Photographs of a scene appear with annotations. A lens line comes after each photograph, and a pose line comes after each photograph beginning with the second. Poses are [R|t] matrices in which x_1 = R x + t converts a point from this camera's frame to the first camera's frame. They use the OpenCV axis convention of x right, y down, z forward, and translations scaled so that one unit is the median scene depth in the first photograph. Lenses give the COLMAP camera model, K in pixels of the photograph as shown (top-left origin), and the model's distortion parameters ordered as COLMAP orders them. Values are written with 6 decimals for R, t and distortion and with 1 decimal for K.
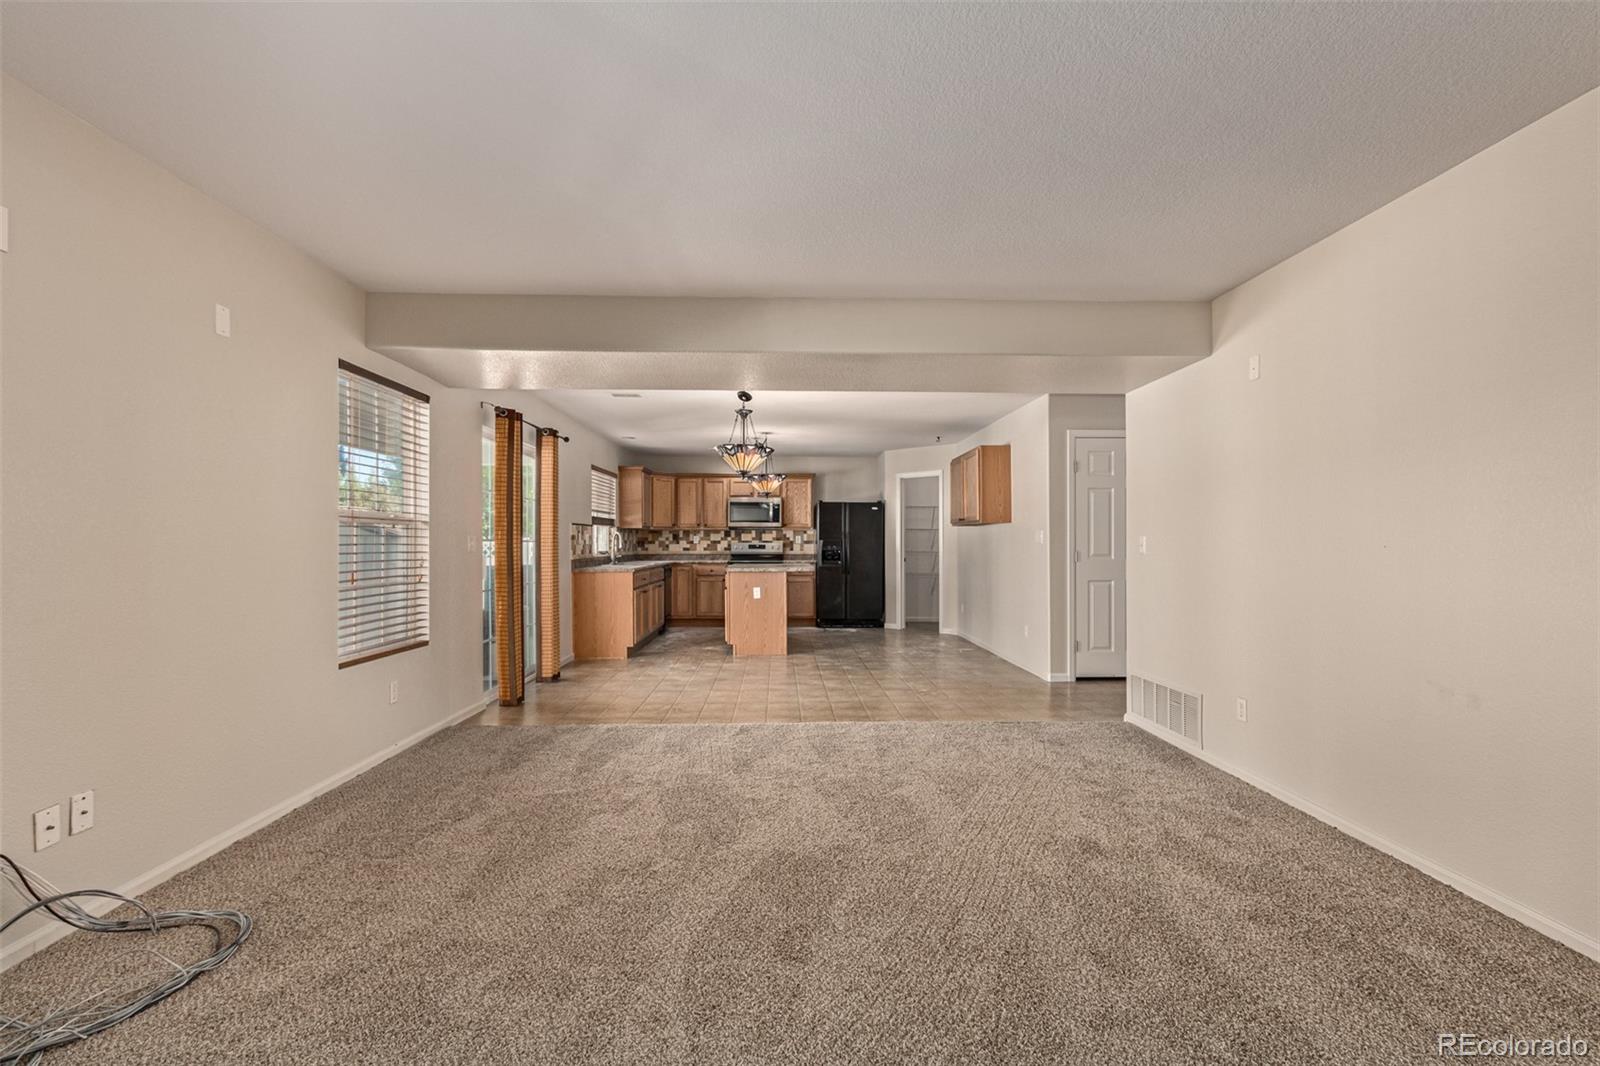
lens RADIAL K [[725.0, 0, 804.8], [0, 725.0, 542.6], [0, 0, 1]] dist [0.003833, -0.000104]
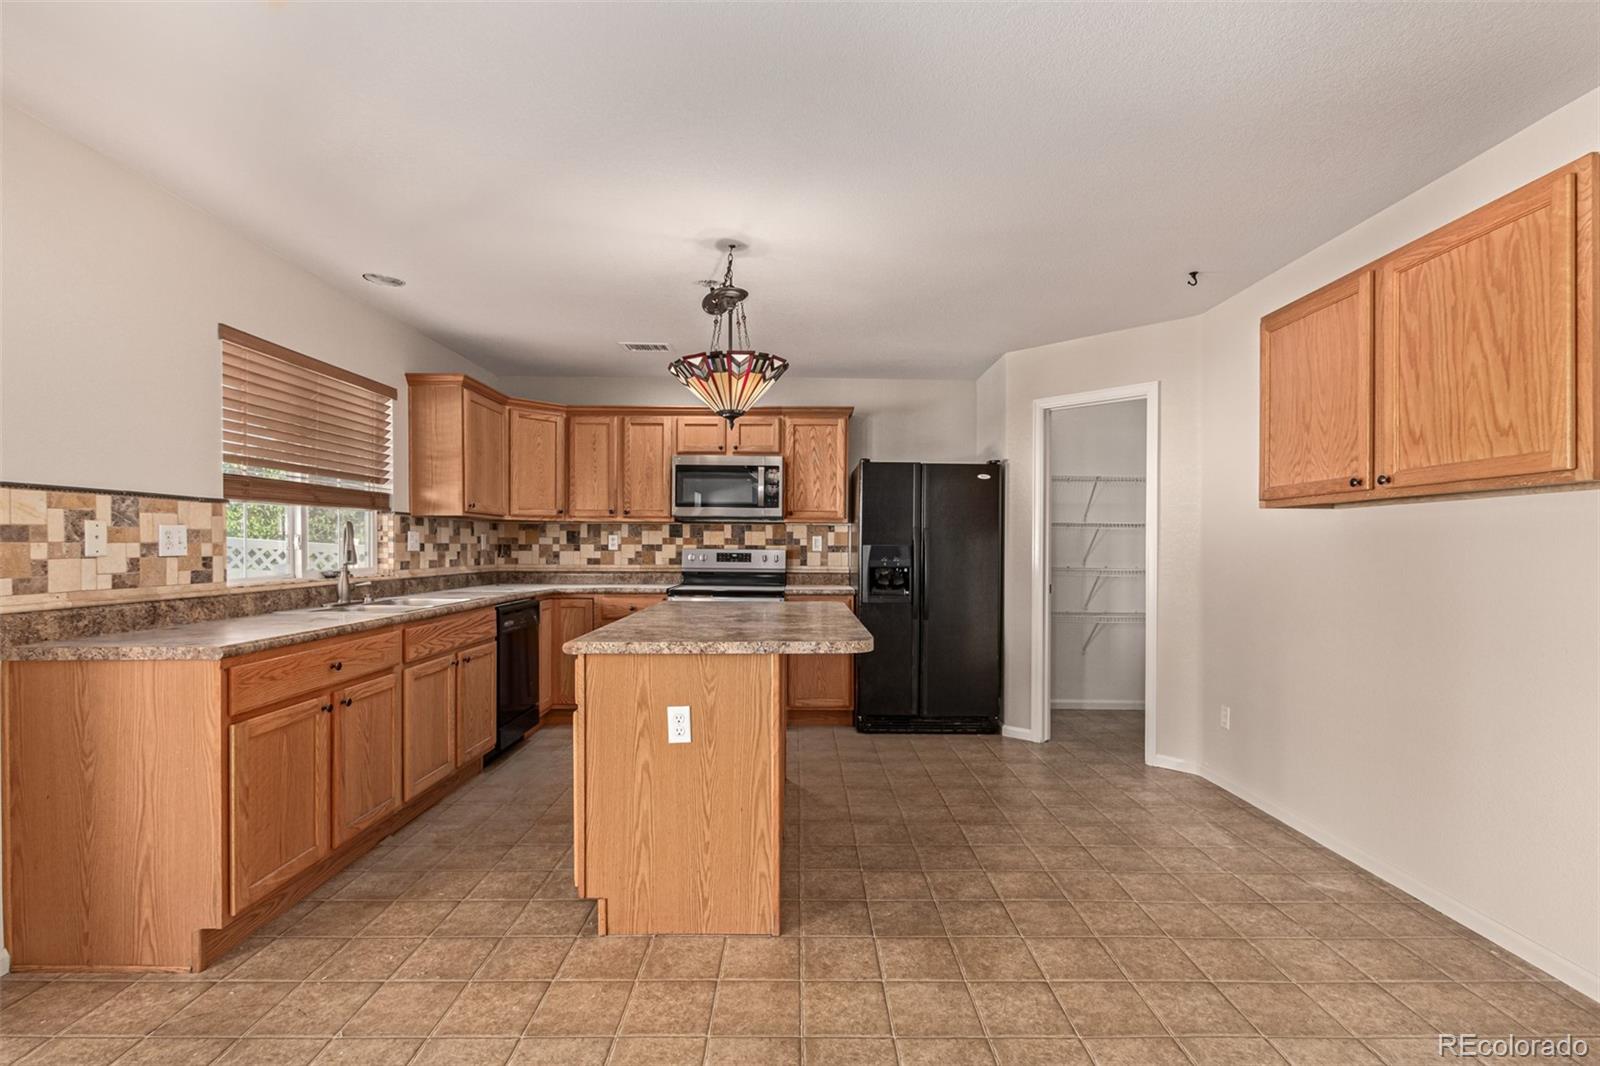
lens RADIAL K [[728.7, 0, 802.5], [0, 728.7, 546.9], [0, 0, 1]] dist [0.003231, -0.000097]
pose [[0.999626, 0.005613, -0.026775, -0.006246], [-0.005544, 0.999981, 0.002659, -0.003412], [0.026789, -0.002510, 0.999638, 0.563049]]
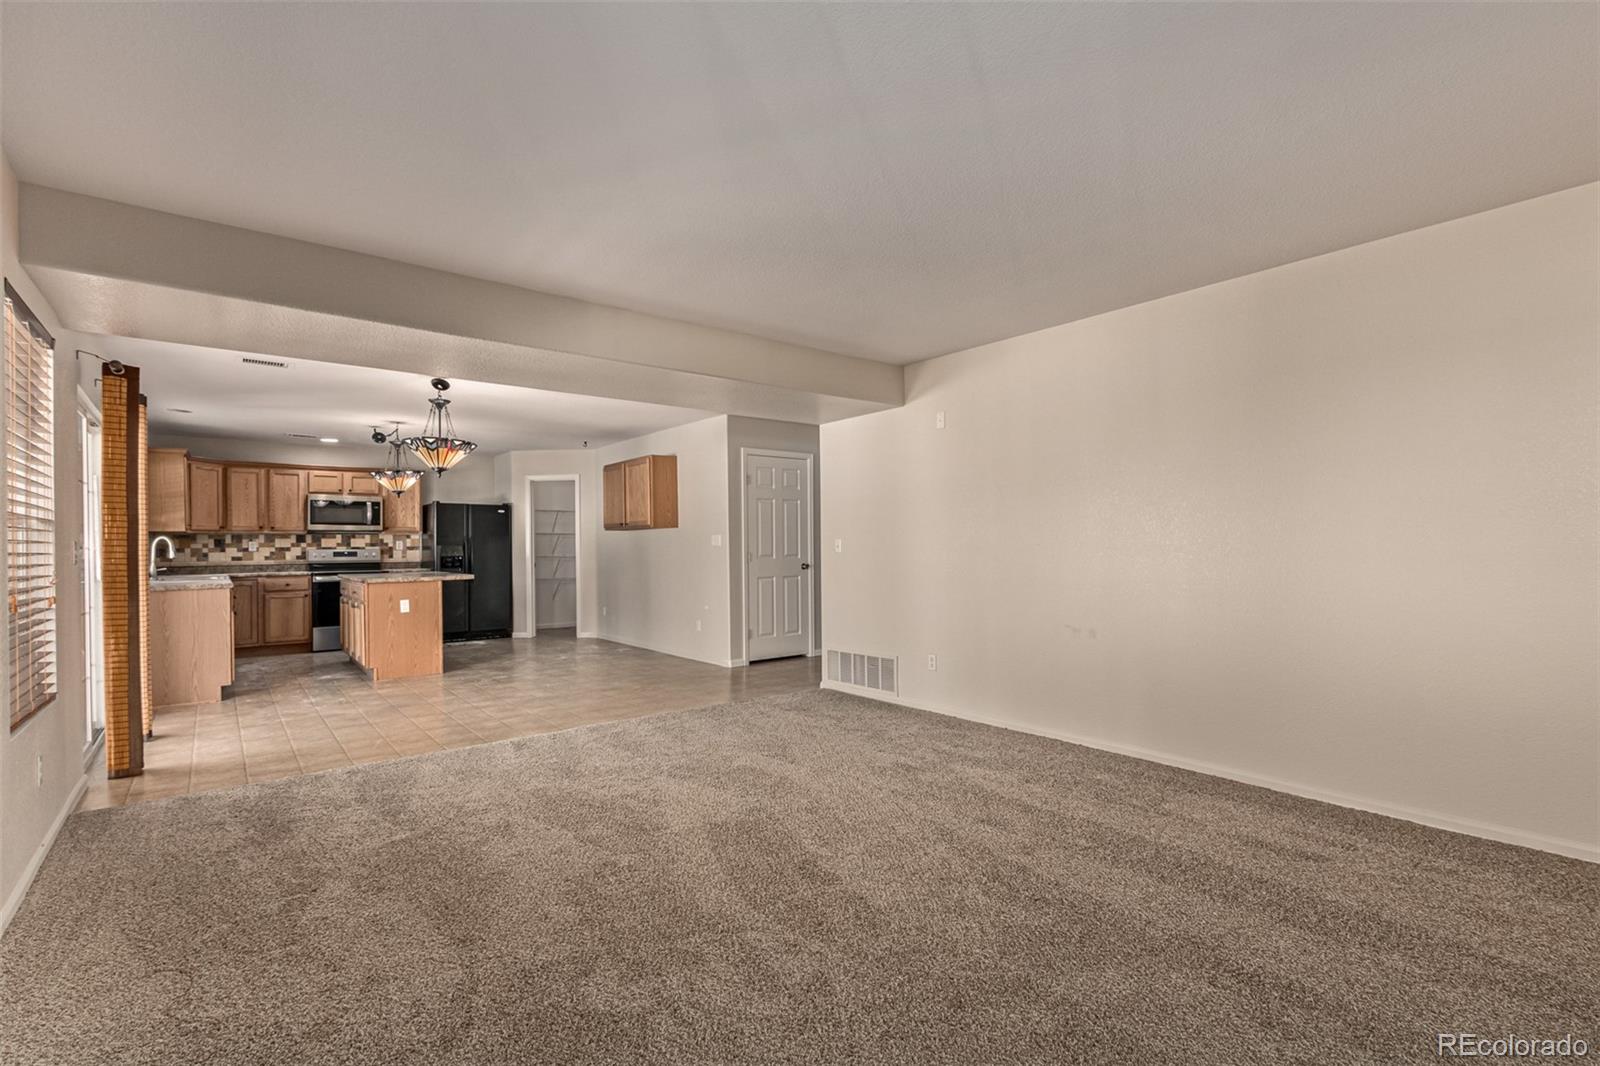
lens RADIAL K [[732.1, 0, 805.2], [0, 732.1, 542.5], [0, 0, 1]] dist [0.004399, -0.000691]
pose [[0.799803, -0.004928, 0.600242, -0.167220], [0.009295, 0.999948, -0.004175, 0.000838], [-0.600190, 0.008919, 0.799808, 0.004876]]
